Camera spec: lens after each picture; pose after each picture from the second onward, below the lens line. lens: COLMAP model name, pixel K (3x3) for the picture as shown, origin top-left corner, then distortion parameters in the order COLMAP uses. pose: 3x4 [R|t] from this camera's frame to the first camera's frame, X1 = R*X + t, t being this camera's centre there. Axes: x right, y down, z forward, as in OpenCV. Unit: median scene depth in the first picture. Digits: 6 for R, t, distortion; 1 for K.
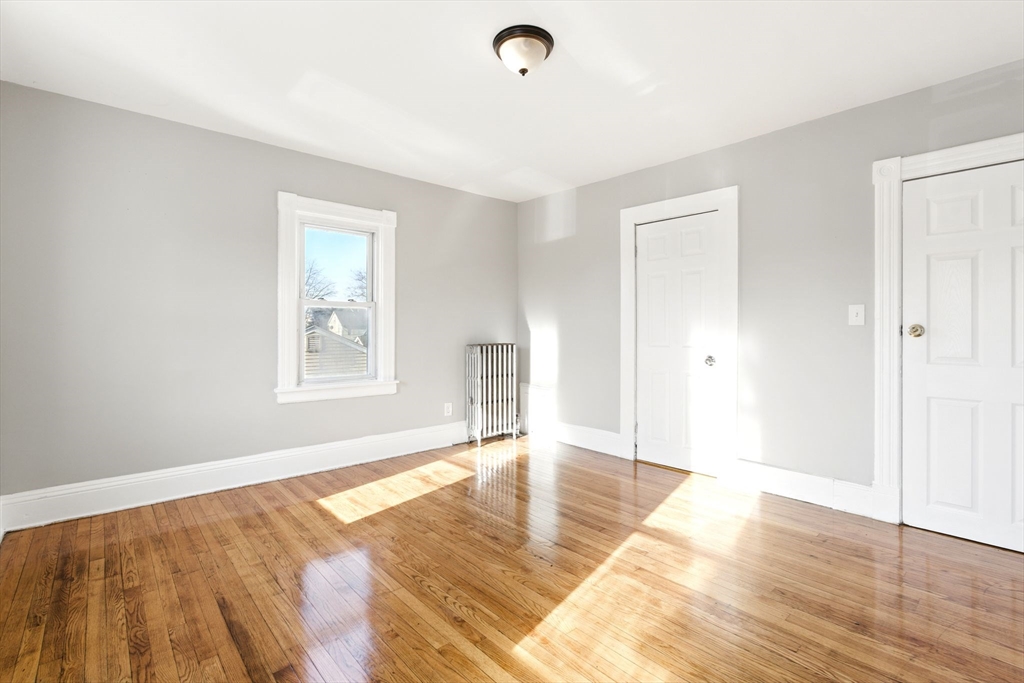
lens RADIAL K [[471.1, 0, 510.4], [0, 471.1, 328.6], [0, 0, 1]] dist [-0.004773, -0.000077]
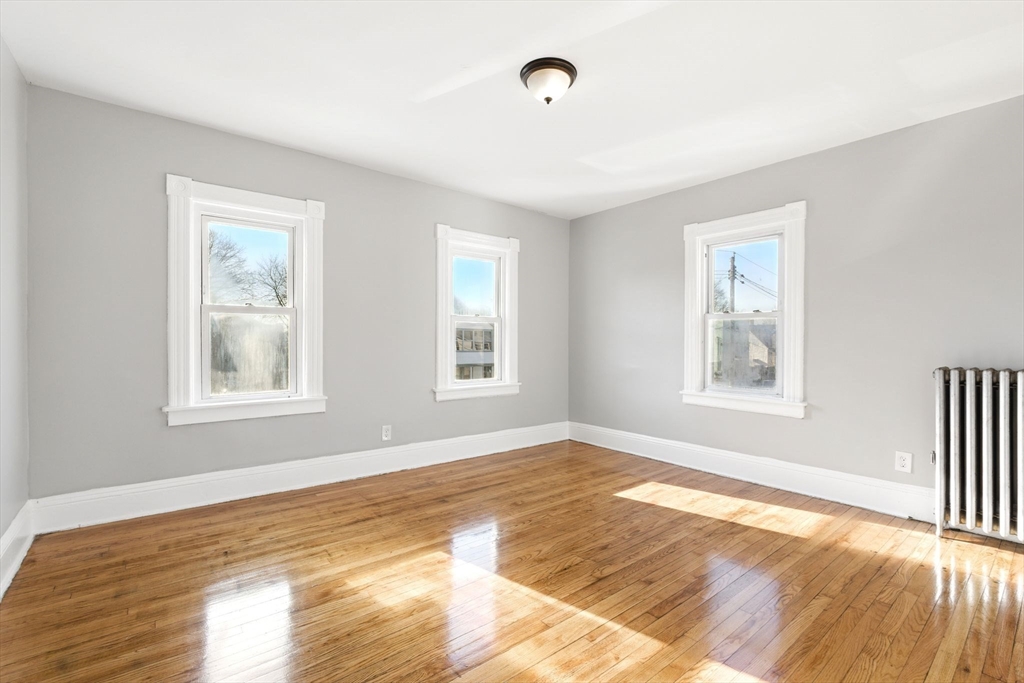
lens RADIAL K [[454.6, 0, 512.9], [0, 454.6, 341.9], [0, 0, 1]] dist [-0.008163, 0.001023]
pose [[-0.041997, -0.000855, -0.999117, 0.858061], [-0.004120, 0.999991, -0.000683, 0.008202], [0.999109, 0.004088, -0.042000, 0.772267]]
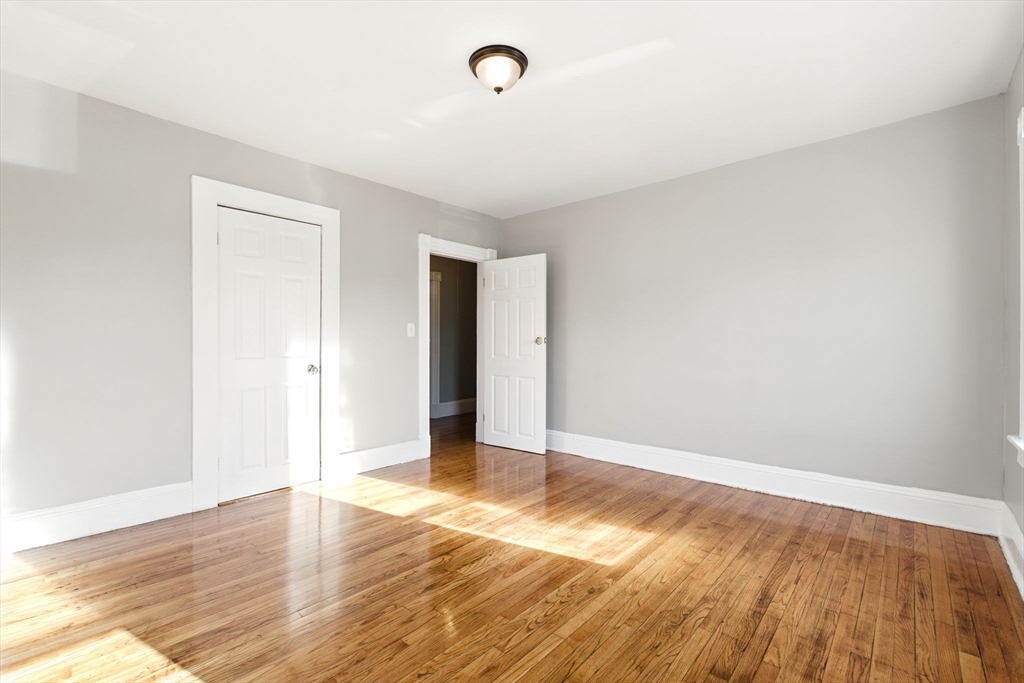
lens RADIAL K [[454.6, 0, 512.9], [0, 454.6, 341.9], [0, 0, 1]] dist [-0.008163, 0.001023]
pose [[-0.122904, -0.001245, 0.992418, -0.776389], [-0.004736, 0.999989, 0.000668, 0.006890], [-0.992407, -0.004618, -0.122909, 0.871130]]
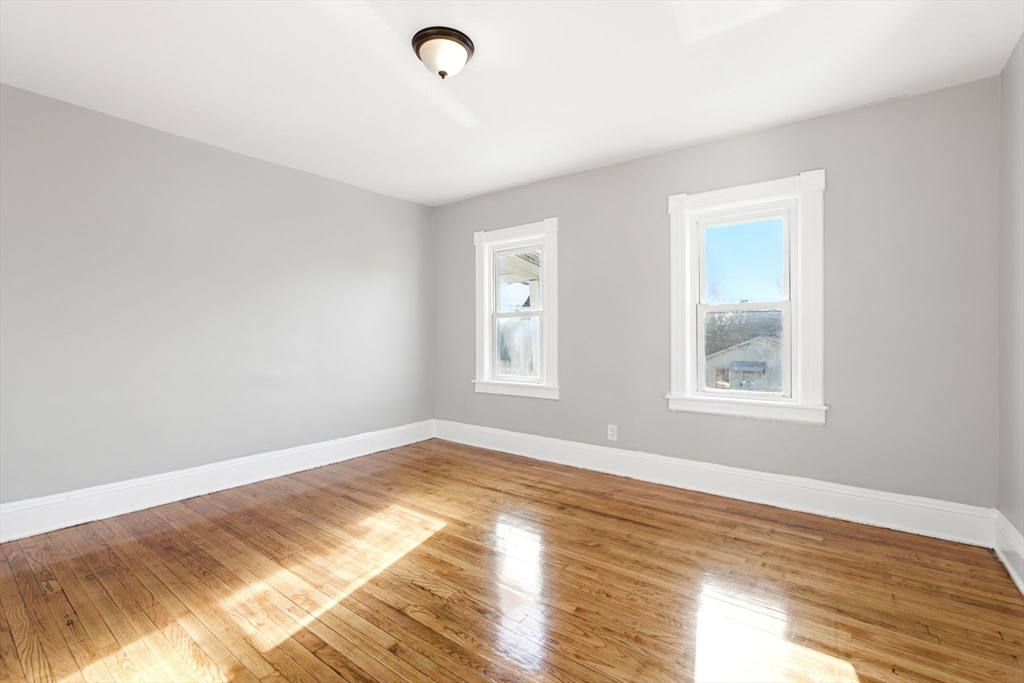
lens RADIAL K [[451.7, 0, 512.0], [0, 451.7, 341.5], [0, 0, 1]] dist [-0.013593, 0.000372]
pose [[-0.979562, -0.000726, -0.201141, 0.060004], [-0.002503, 0.999960, 0.008582, 0.006004], [0.201126, 0.008911, -0.979525, 1.563093]]
